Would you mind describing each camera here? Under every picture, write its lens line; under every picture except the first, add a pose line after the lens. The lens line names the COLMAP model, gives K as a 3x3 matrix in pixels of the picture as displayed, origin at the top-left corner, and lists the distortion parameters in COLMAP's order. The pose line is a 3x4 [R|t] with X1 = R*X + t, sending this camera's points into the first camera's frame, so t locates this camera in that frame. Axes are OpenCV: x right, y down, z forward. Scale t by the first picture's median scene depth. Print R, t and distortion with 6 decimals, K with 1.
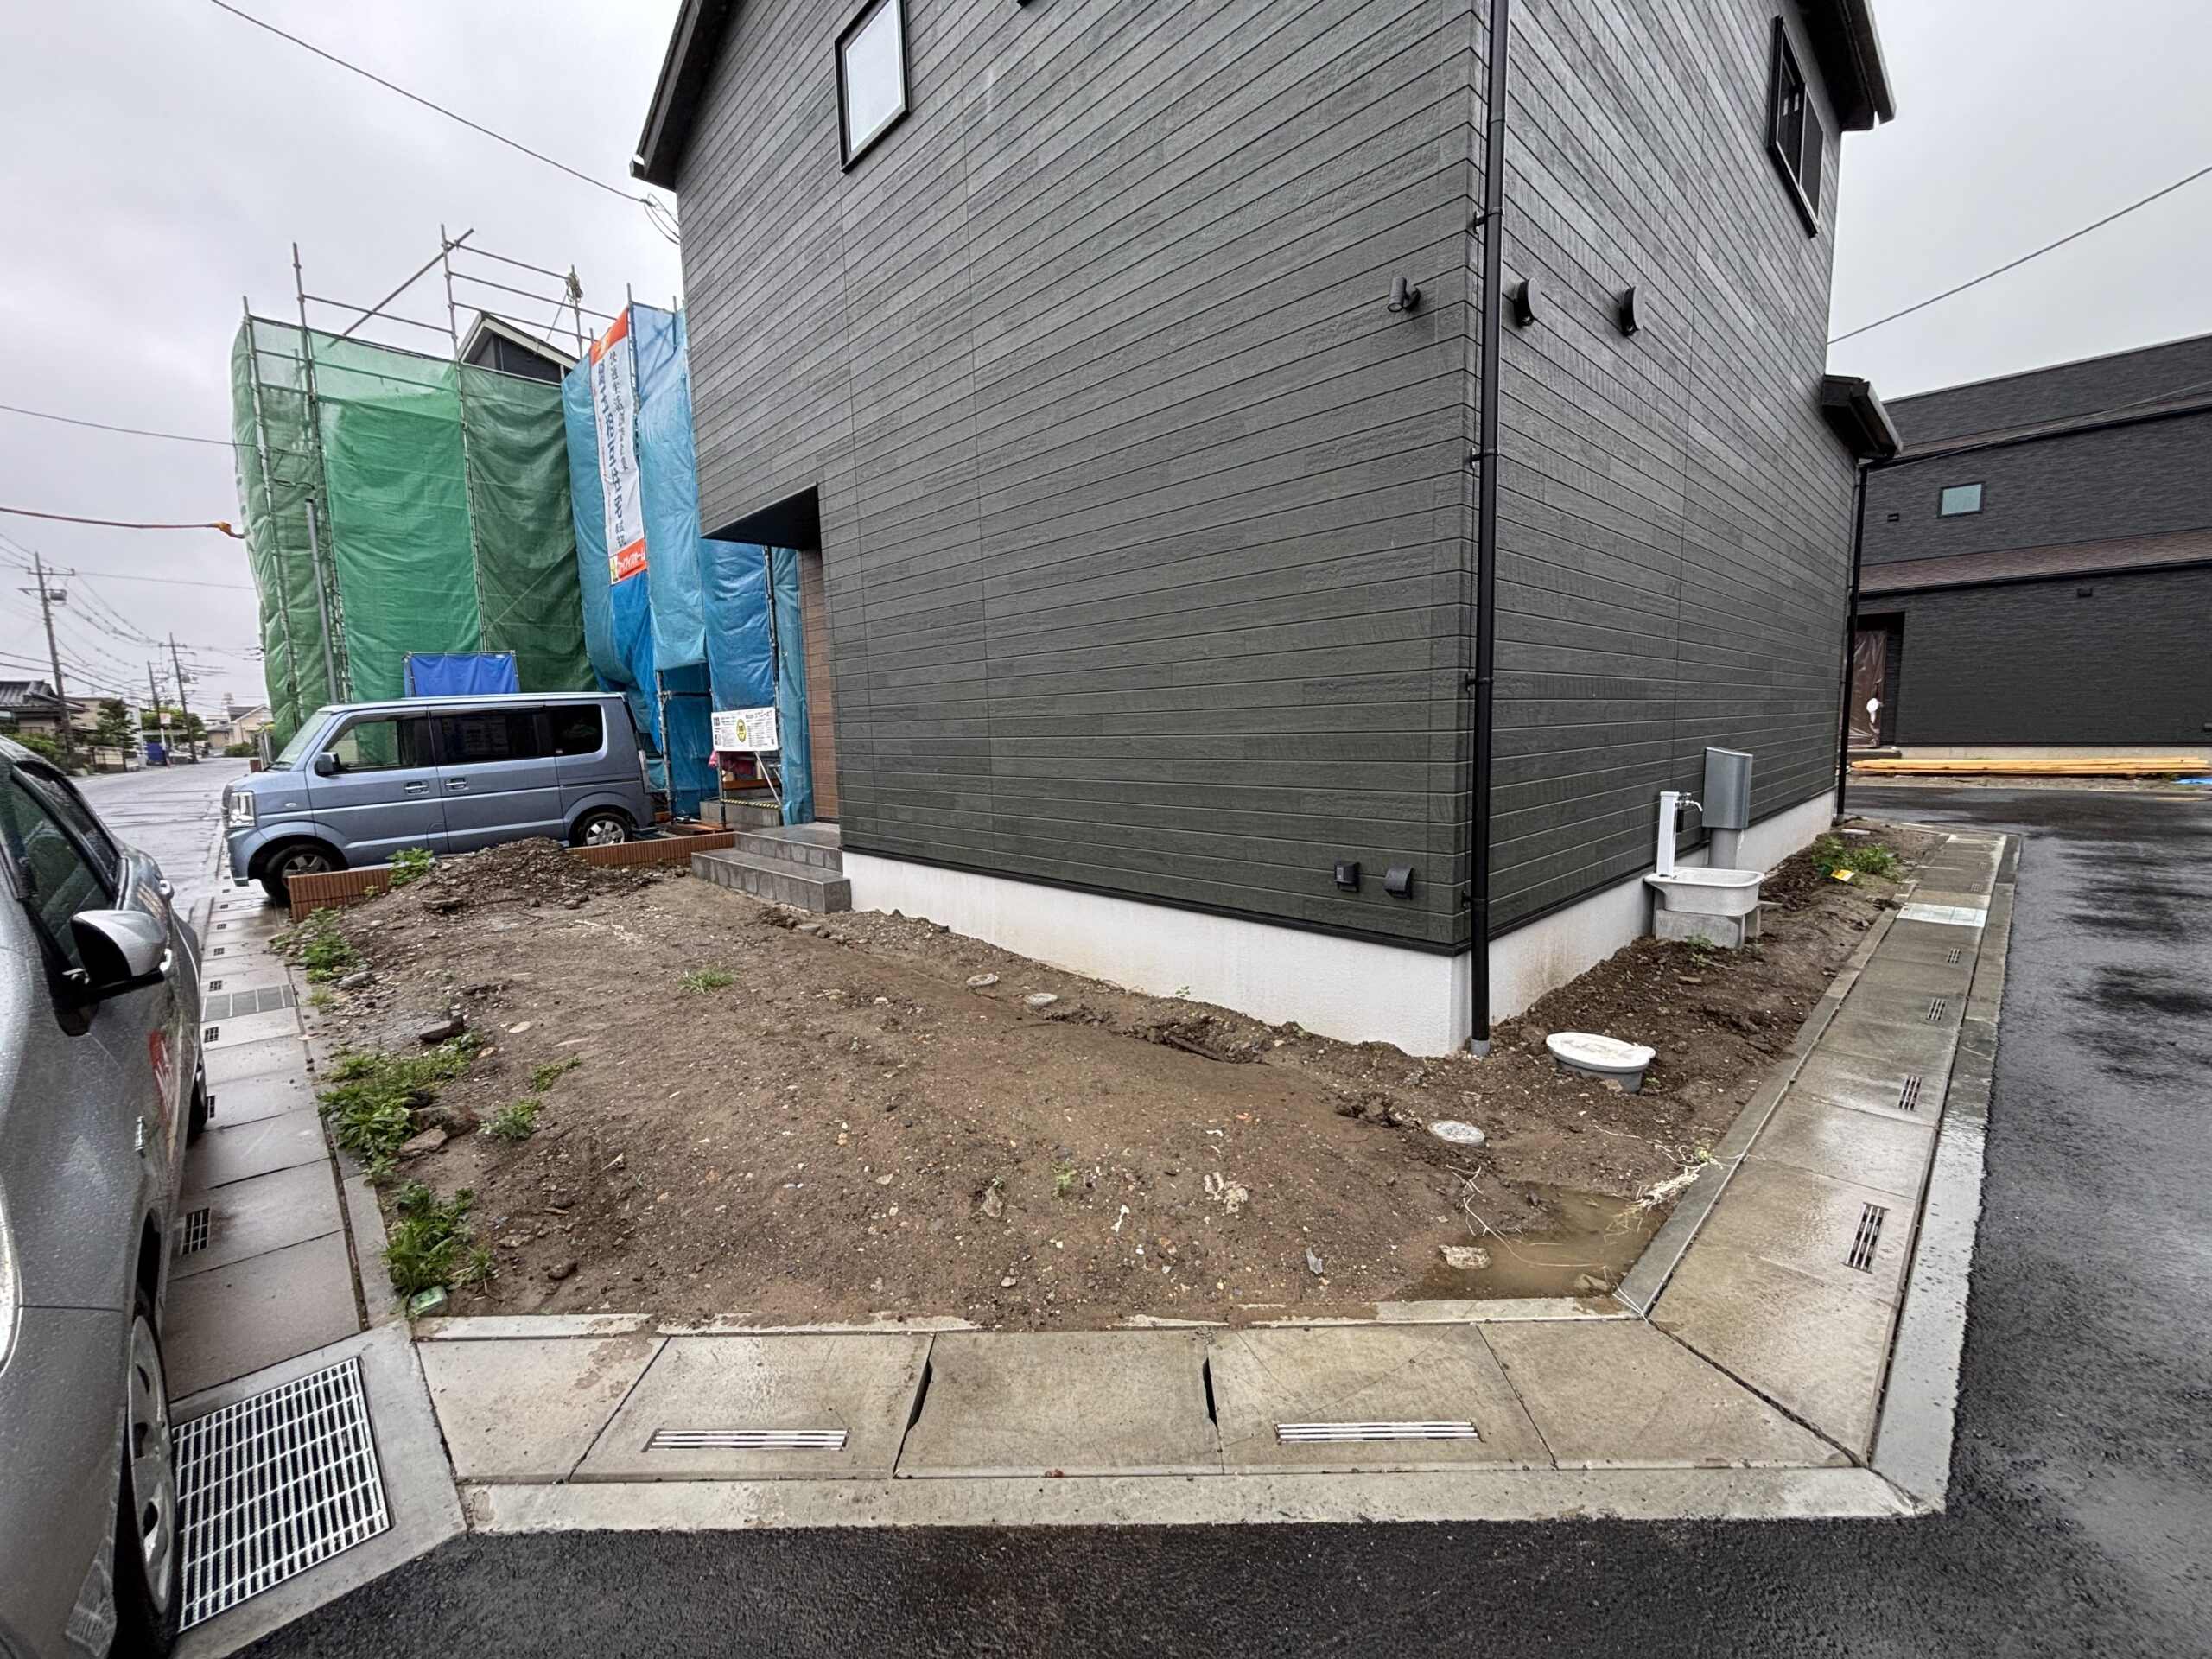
lens RADIAL K [[889.7, 0, 1111.1], [0, 889.7, 830.8], [0, 0, 1]] dist [0.003193, -0.000036]
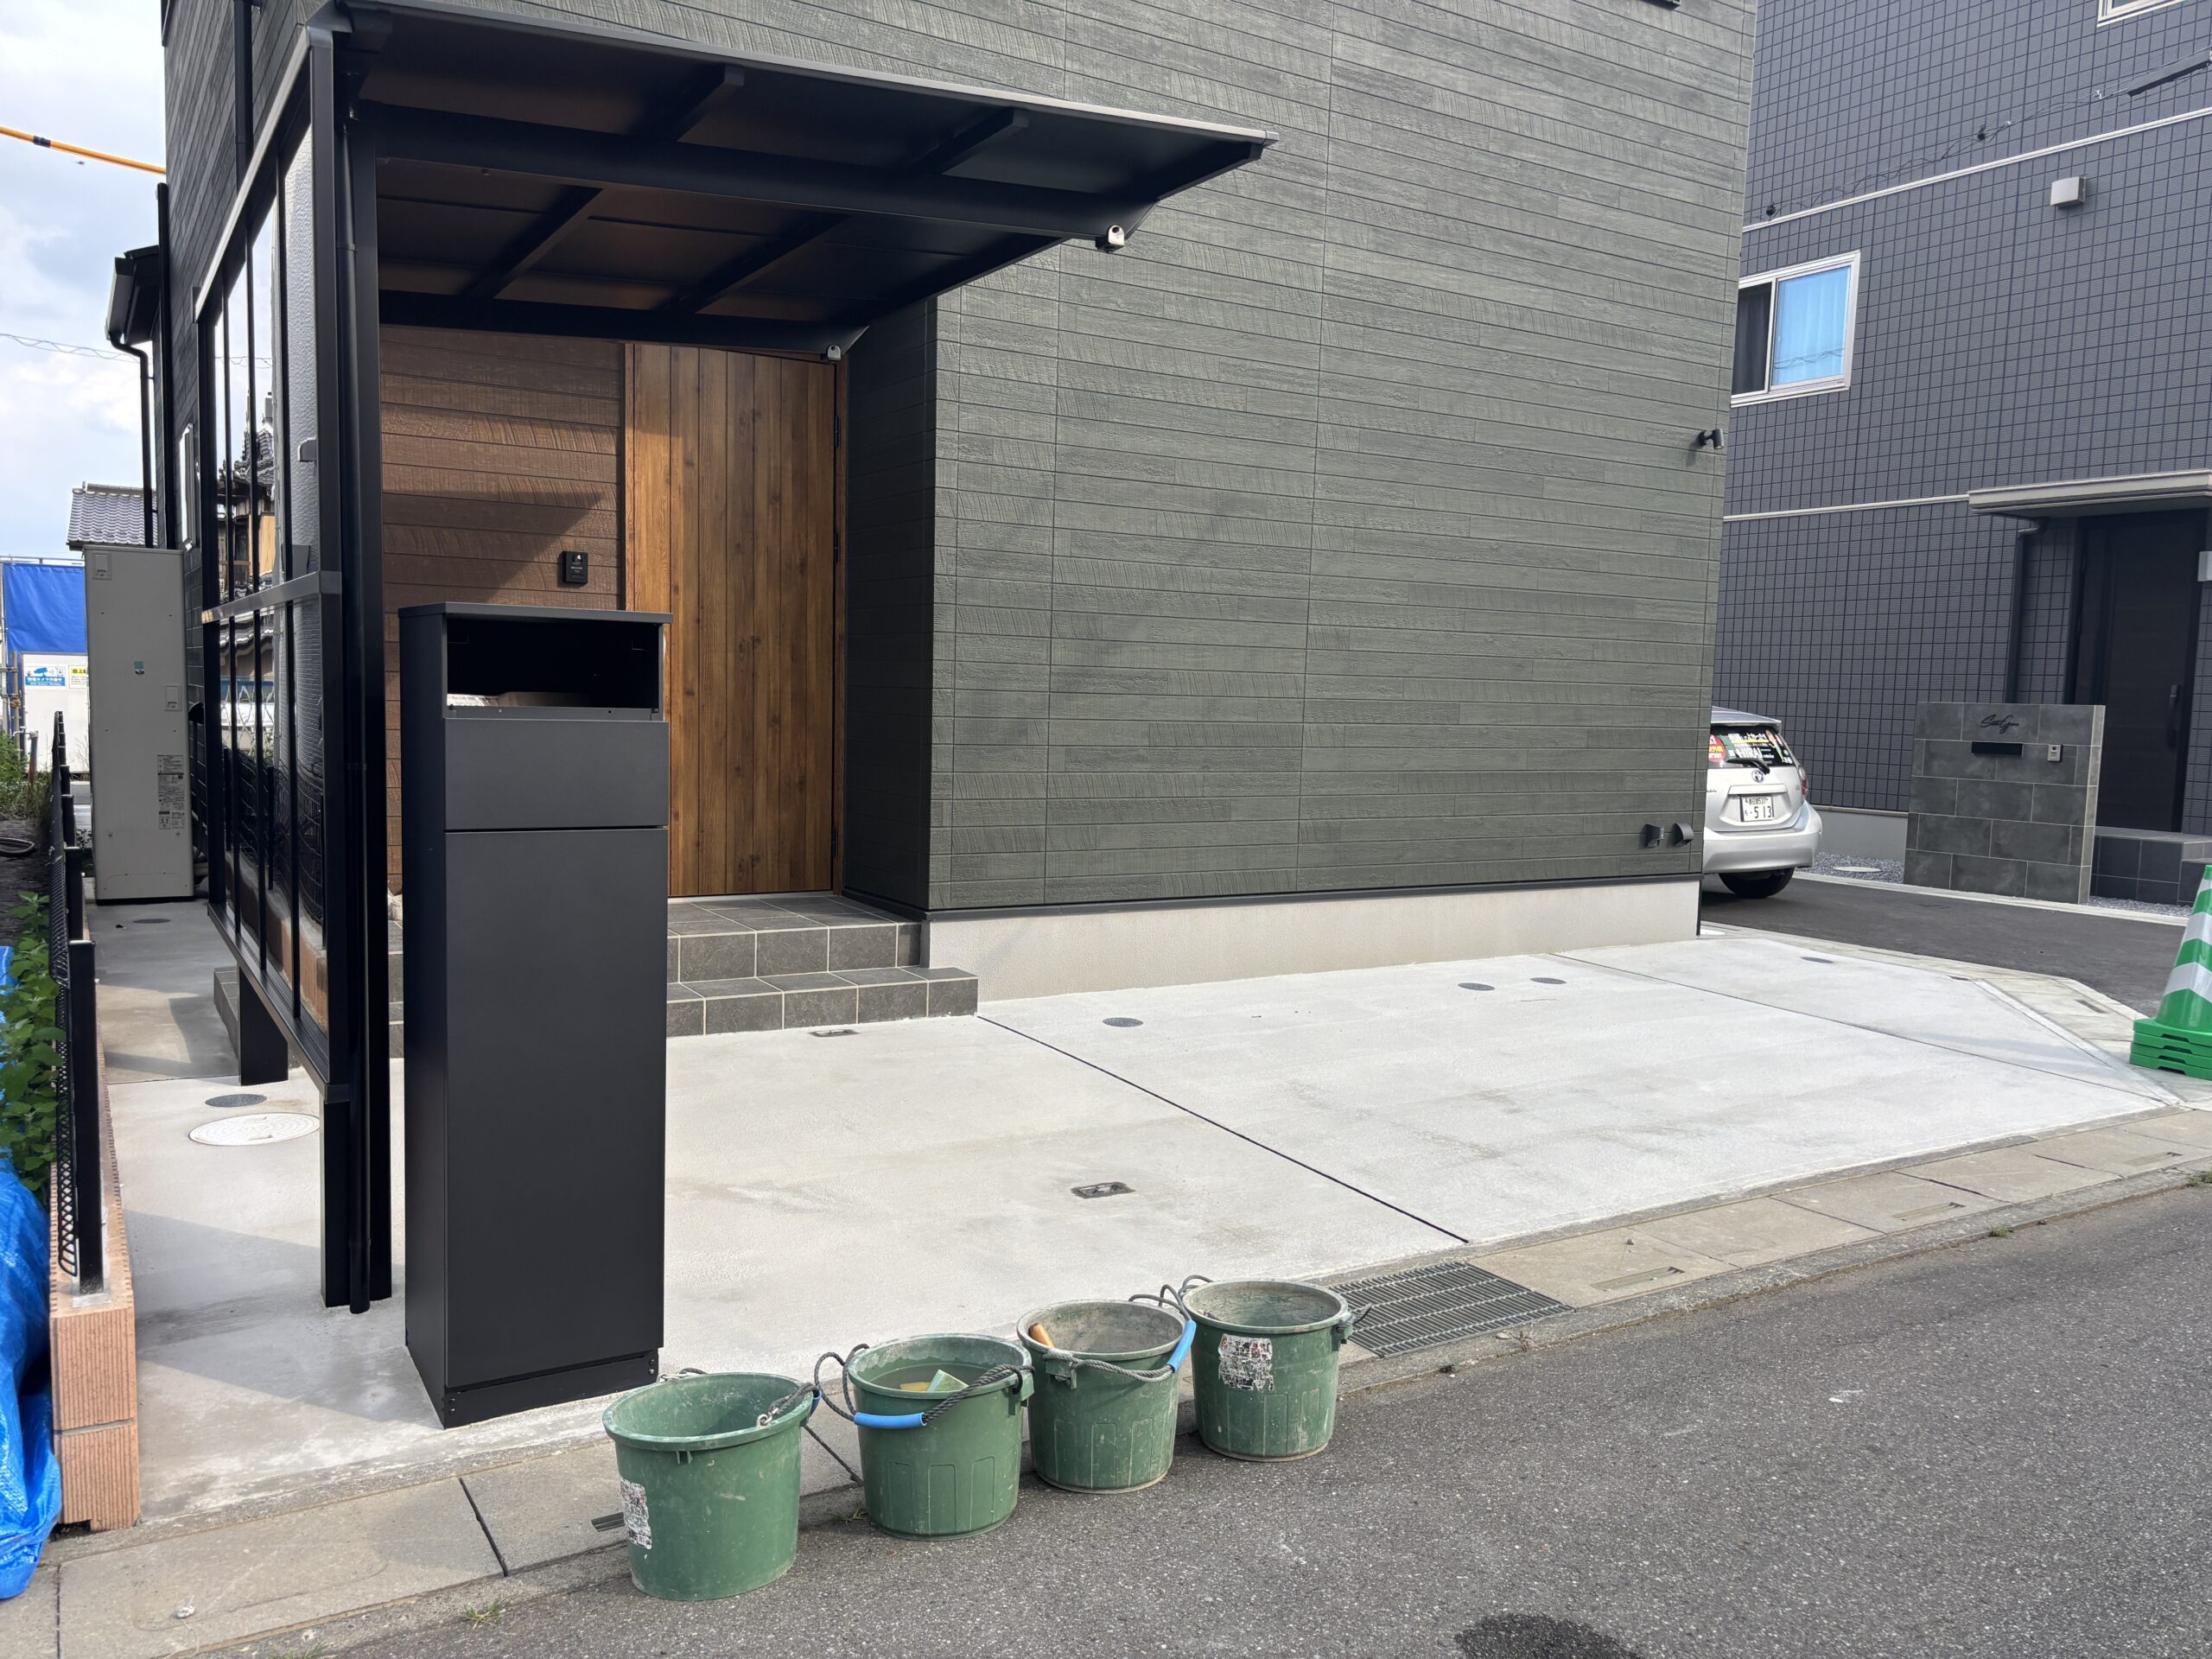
lens RADIAL K [[1691.2, 0, 1108.4], [0, 1691.2, 843.2], [0, 0, 1]] dist [0.058857, -0.066156]
pose [[0.211087, -0.057954, 0.975748, -1.846371], [0.083199, 0.995683, 0.041140, -0.084038], [-0.973920, 0.072498, 0.214998, 0.962021]]
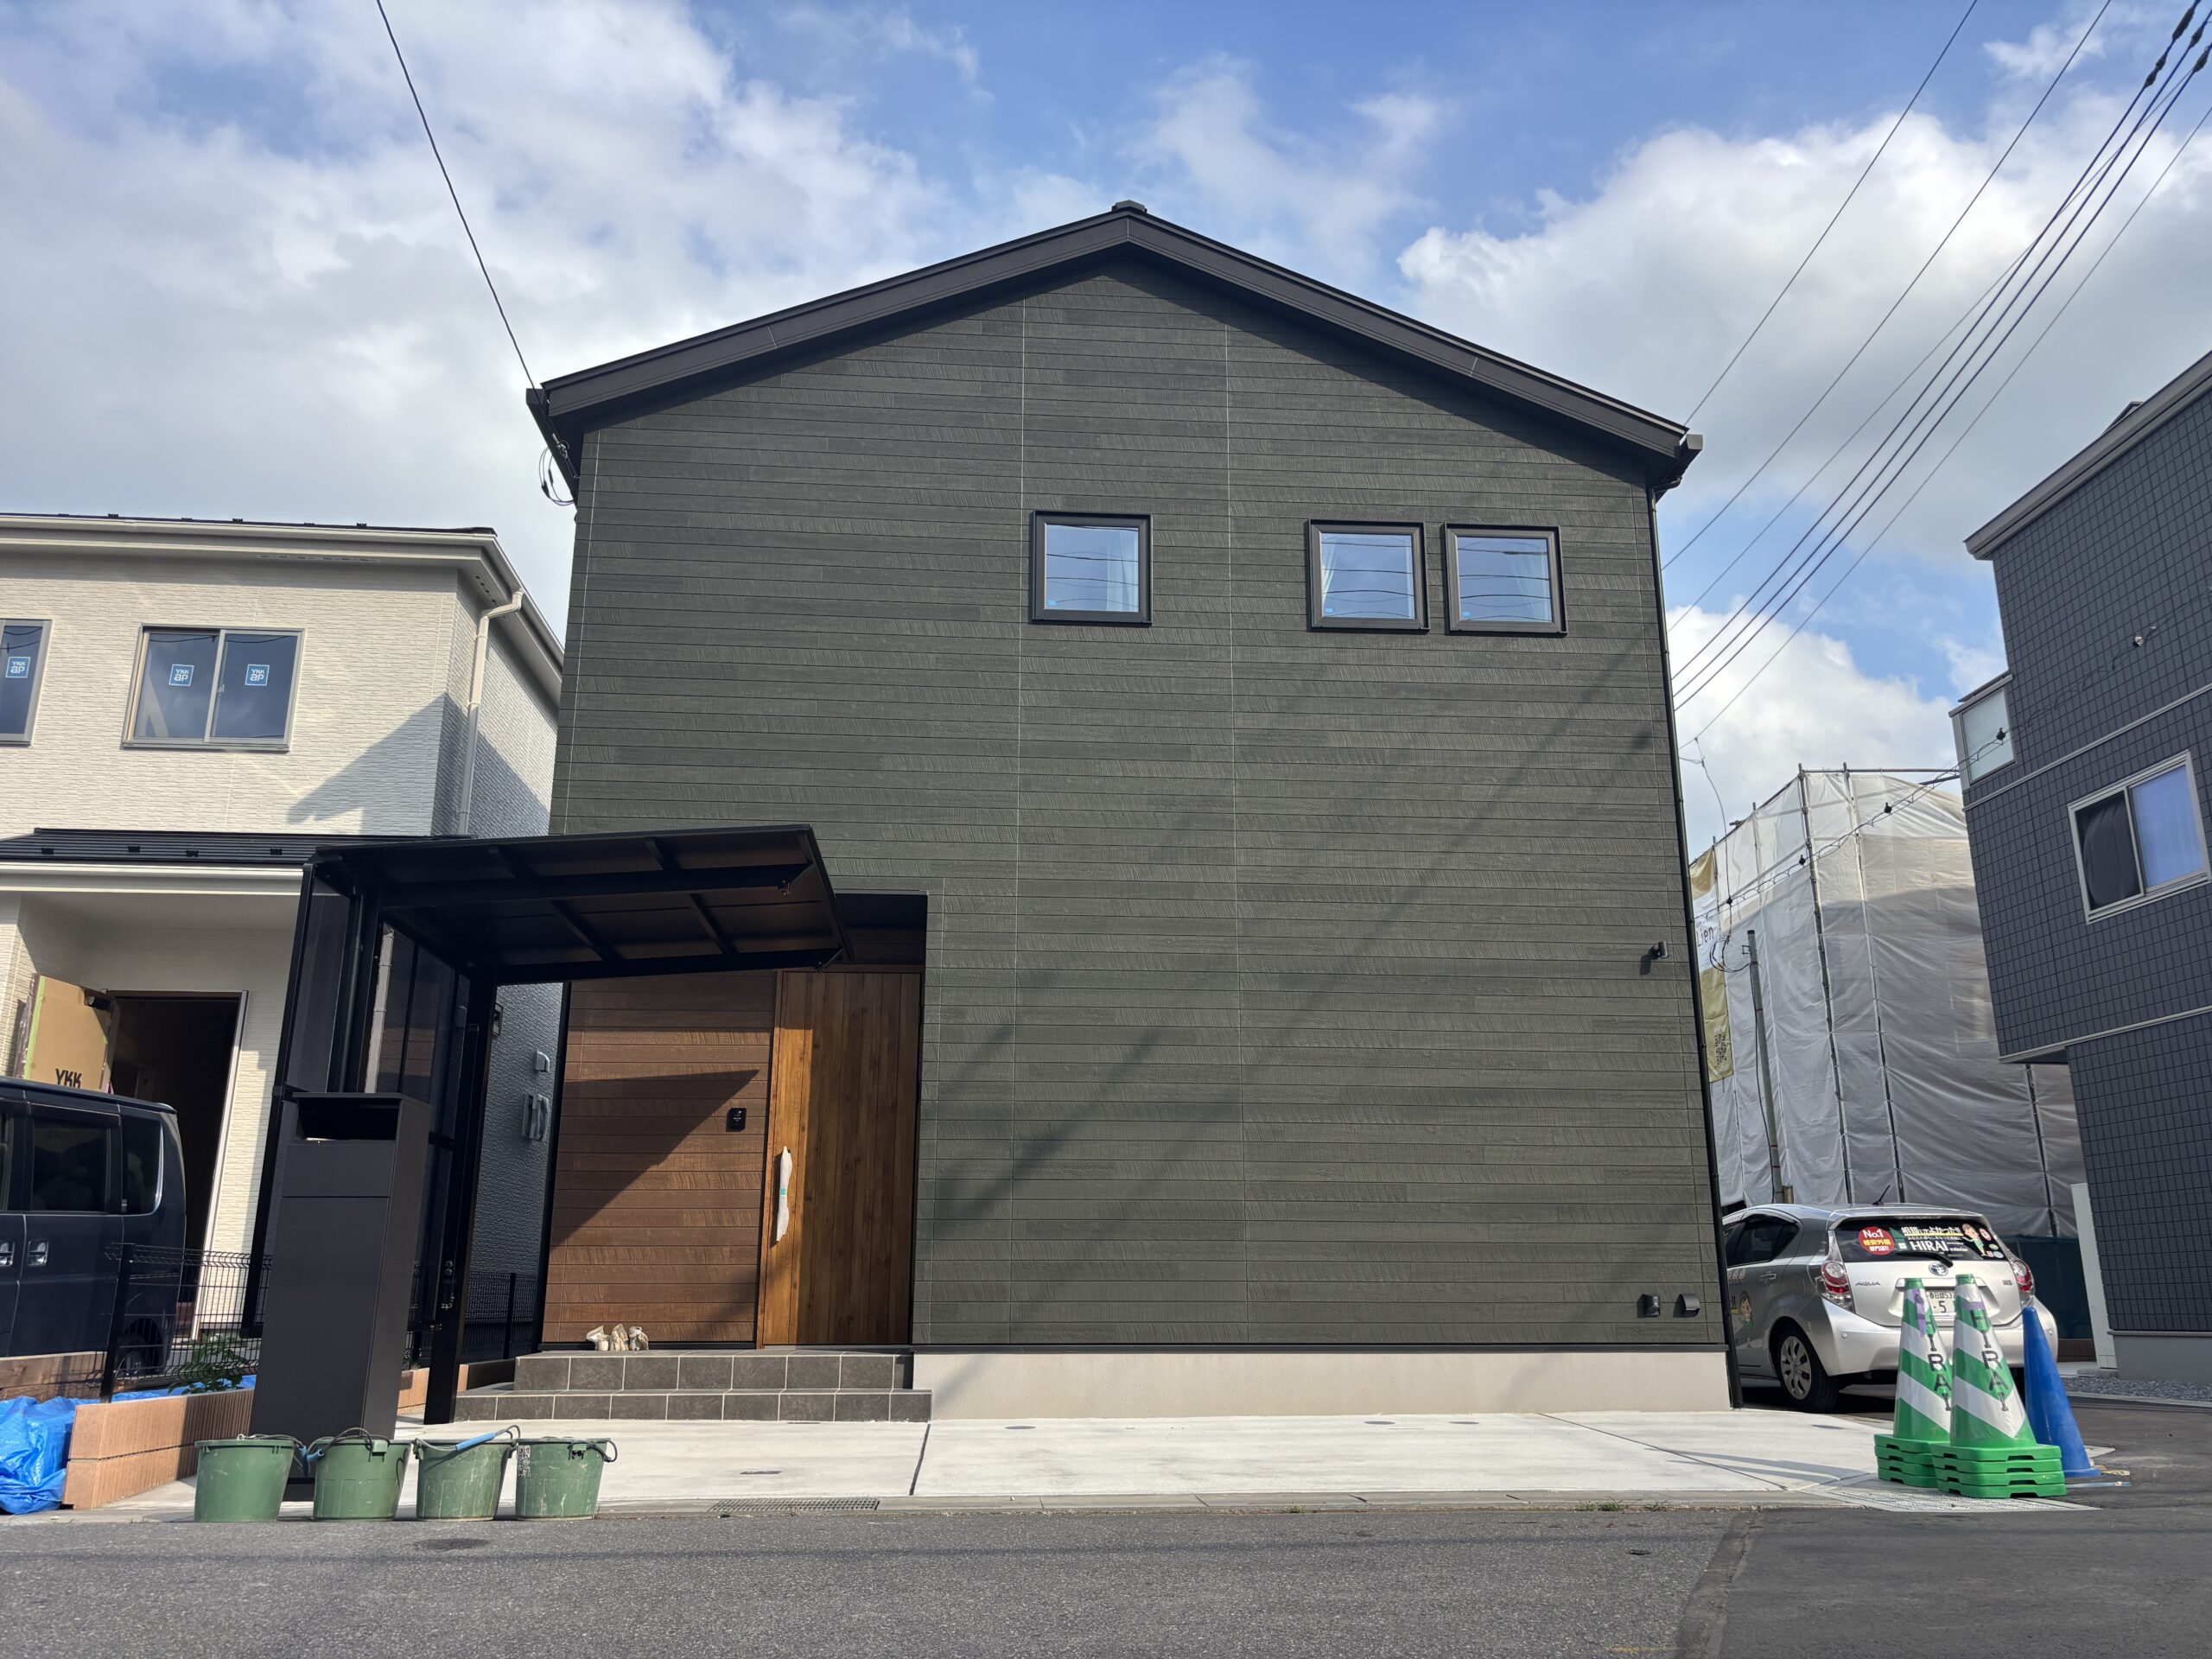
lens RADIAL K [[1691.2, 0, 1112.9], [0, 1691.2, 818.7], [0, 0, 1]] dist [0.058857, -0.066156]
pose [[0.633506, 0.234753, 0.737266, -1.956005], [0.078061, 0.928610, -0.362753, 0.198131], [-0.769790, 0.287358, 0.569955, -0.108443]]
